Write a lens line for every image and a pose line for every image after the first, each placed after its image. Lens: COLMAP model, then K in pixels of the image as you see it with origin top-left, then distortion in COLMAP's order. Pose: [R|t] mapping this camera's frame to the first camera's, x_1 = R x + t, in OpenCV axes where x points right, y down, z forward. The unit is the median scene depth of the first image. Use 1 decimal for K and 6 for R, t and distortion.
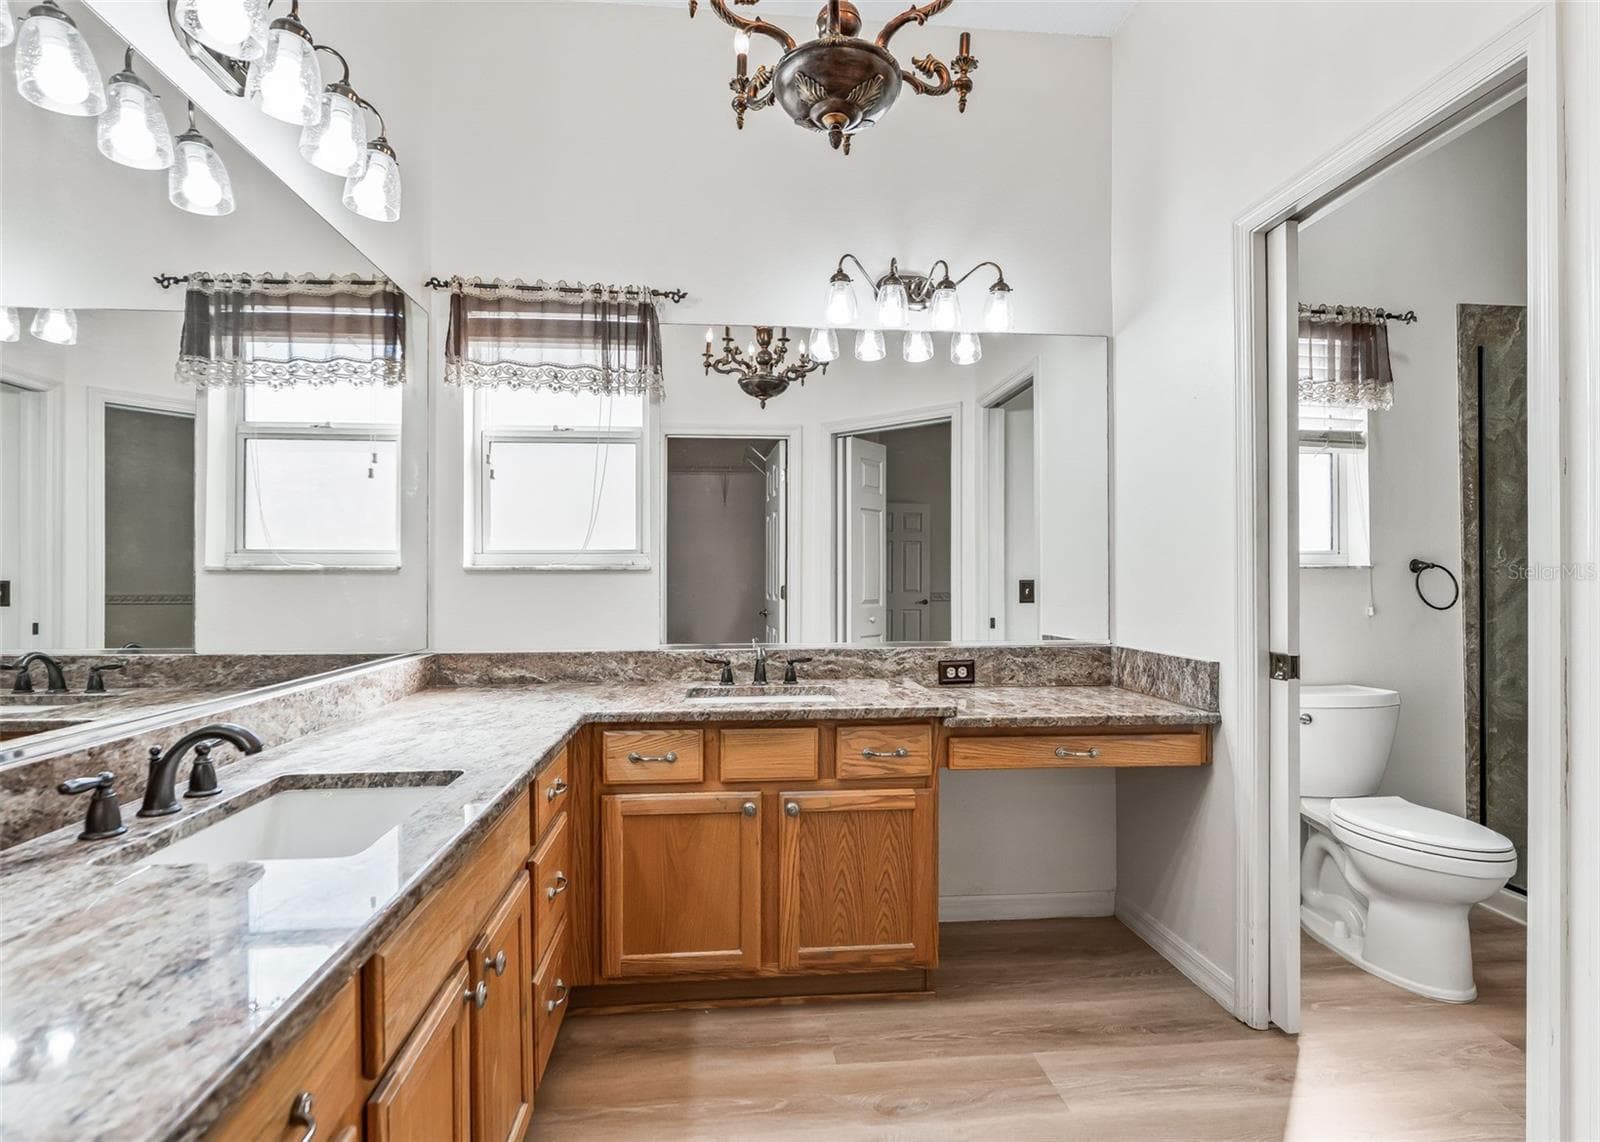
lens RADIAL K [[810.2, 0, 793.8], [0, 810.2, 574.6], [0, 0, 1]] dist [-0.001720, 0.001560]
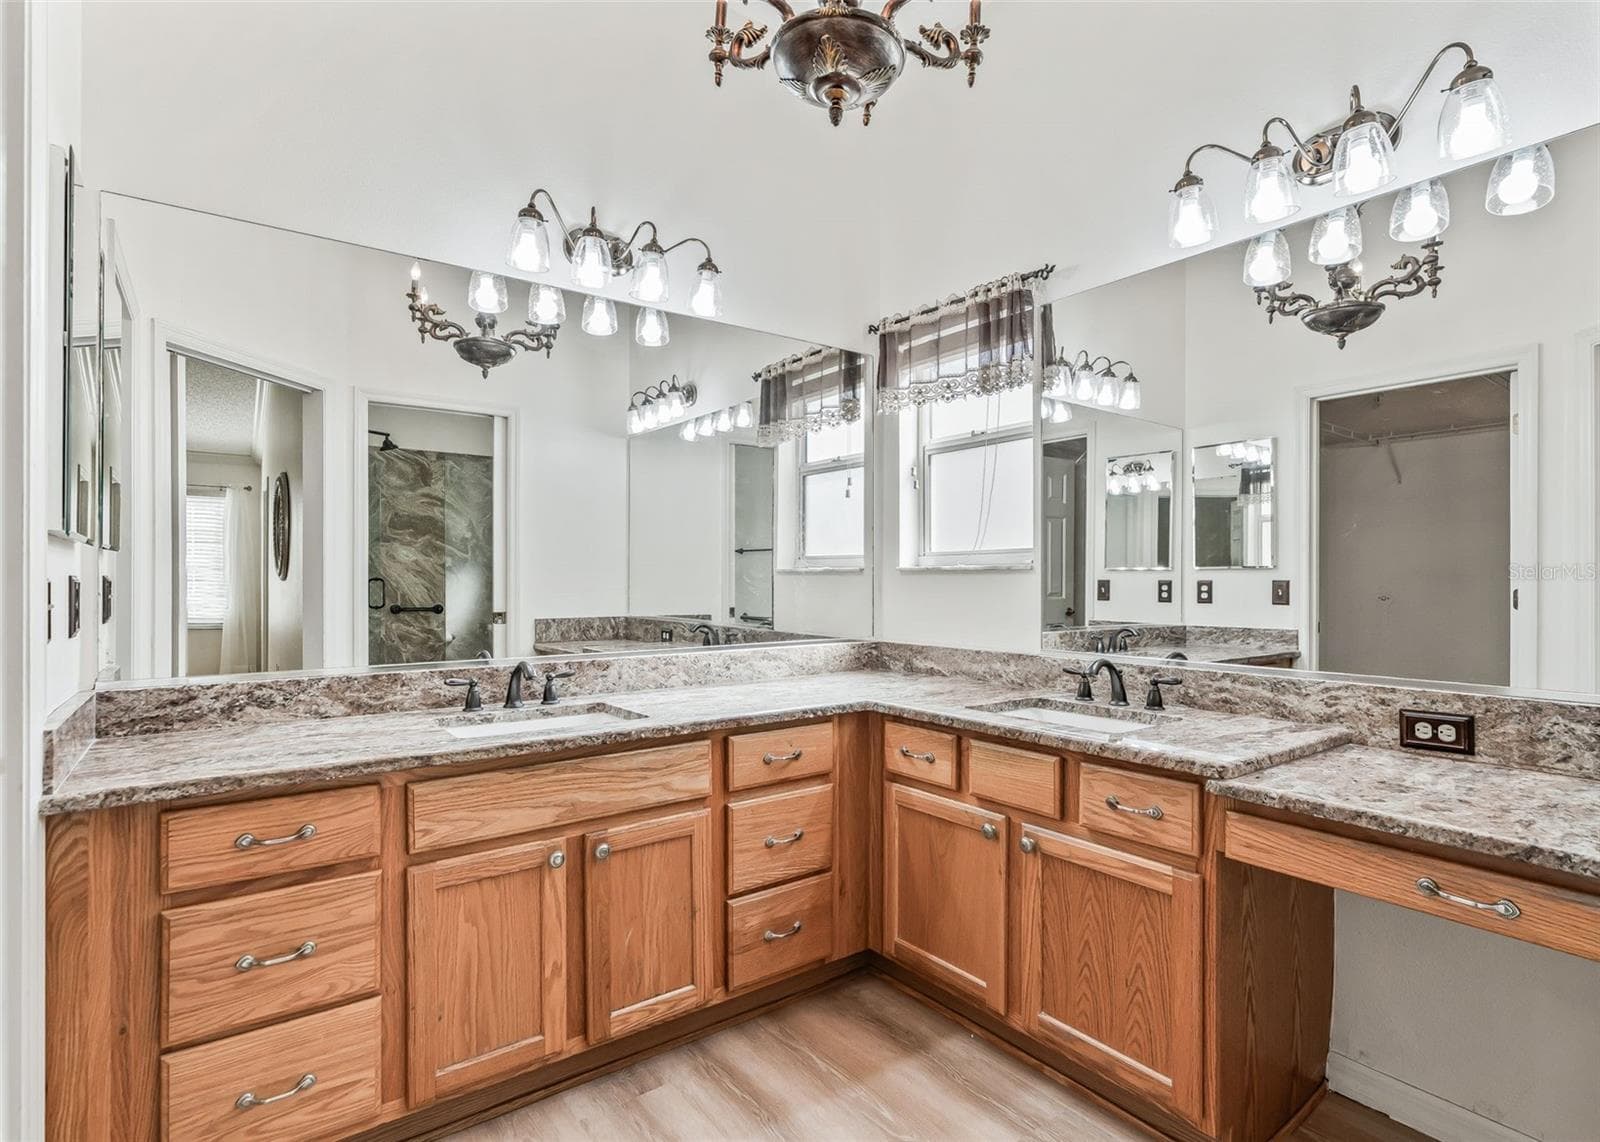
lens RADIAL K [[810.2, 0, 793.8], [0, 810.2, 573.5], [0, 0, 1]] dist [-0.001720, 0.001560]
pose [[0.512410, -0.003906, -0.858732, 0.526463], [0.002323, 0.999992, -0.003163, 0.001737], [0.858738, -0.000374, 0.512415, 0.294867]]
